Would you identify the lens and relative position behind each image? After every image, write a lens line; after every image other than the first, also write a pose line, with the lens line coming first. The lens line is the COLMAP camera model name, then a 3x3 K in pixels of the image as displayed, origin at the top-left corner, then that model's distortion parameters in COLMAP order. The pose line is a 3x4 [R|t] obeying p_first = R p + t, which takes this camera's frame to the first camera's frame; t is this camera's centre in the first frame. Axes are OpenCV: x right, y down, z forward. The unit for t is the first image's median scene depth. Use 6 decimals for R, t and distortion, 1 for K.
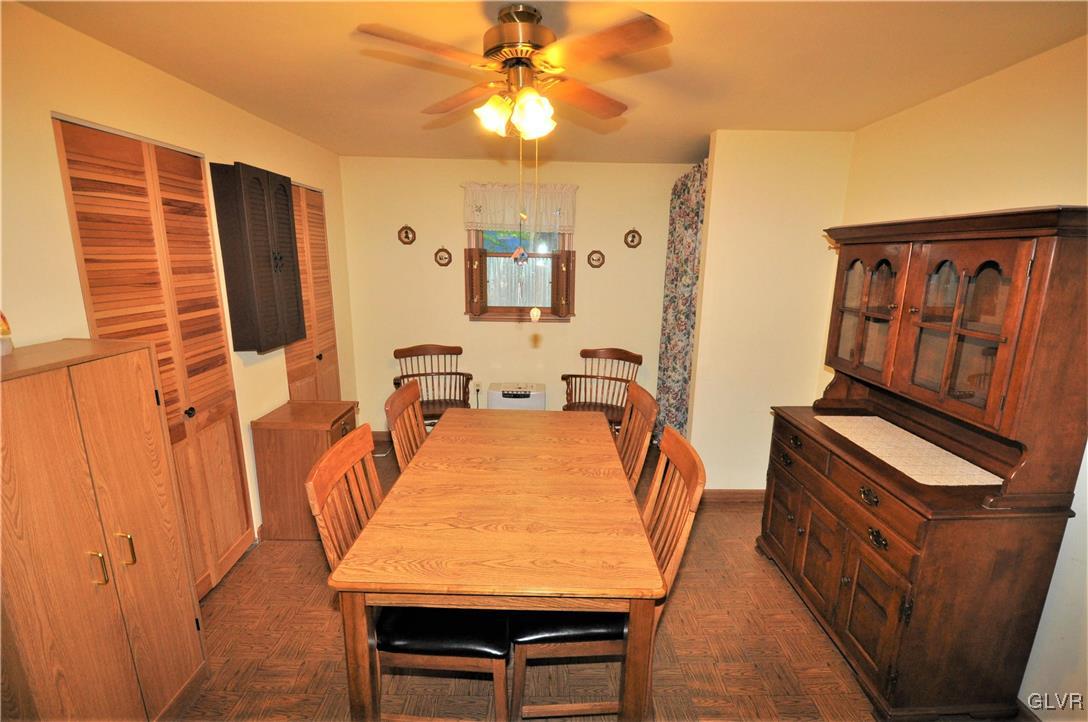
lens RADIAL K [[474.1, 0, 544.0], [0, 474.1, 361.0], [0, 0, 1]] dist [0.035877, -0.033464]
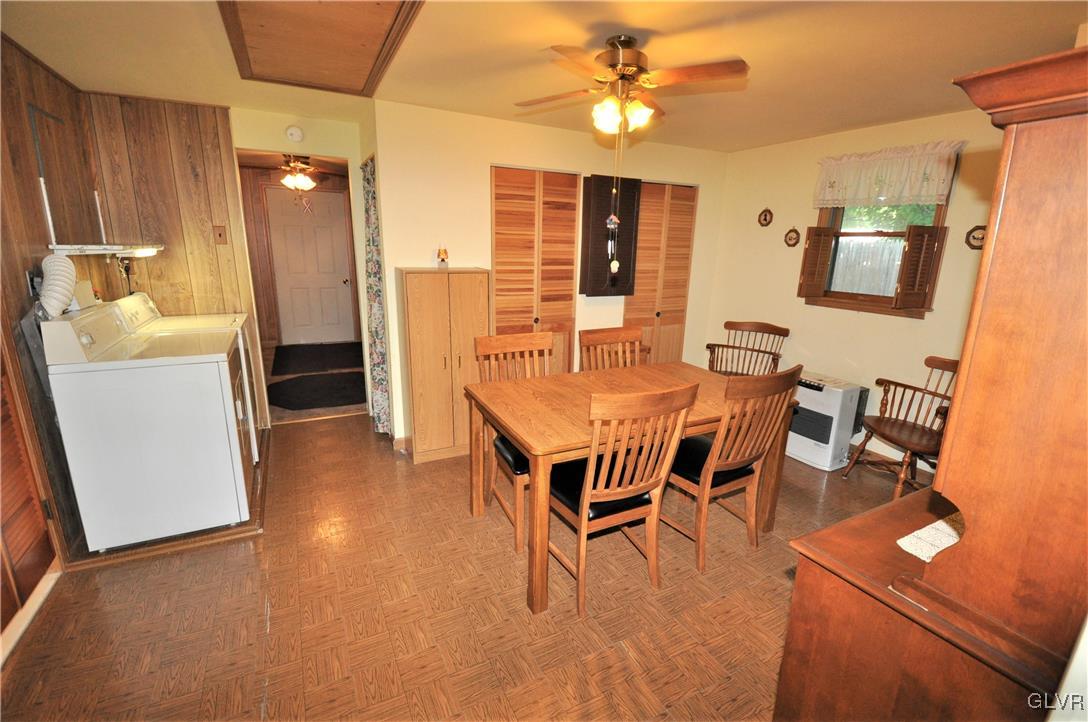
lens RADIAL K [[473.7, 0, 544.0], [0, 473.7, 361.0], [0, 0, 1]] dist [-0.001276, -0.011438]
pose [[0.453568, 0.207218, -0.866797, 0.786972], [-0.204034, 0.970907, 0.125341, 0.024461], [0.867552, 0.120006, 0.482652, 0.172513]]
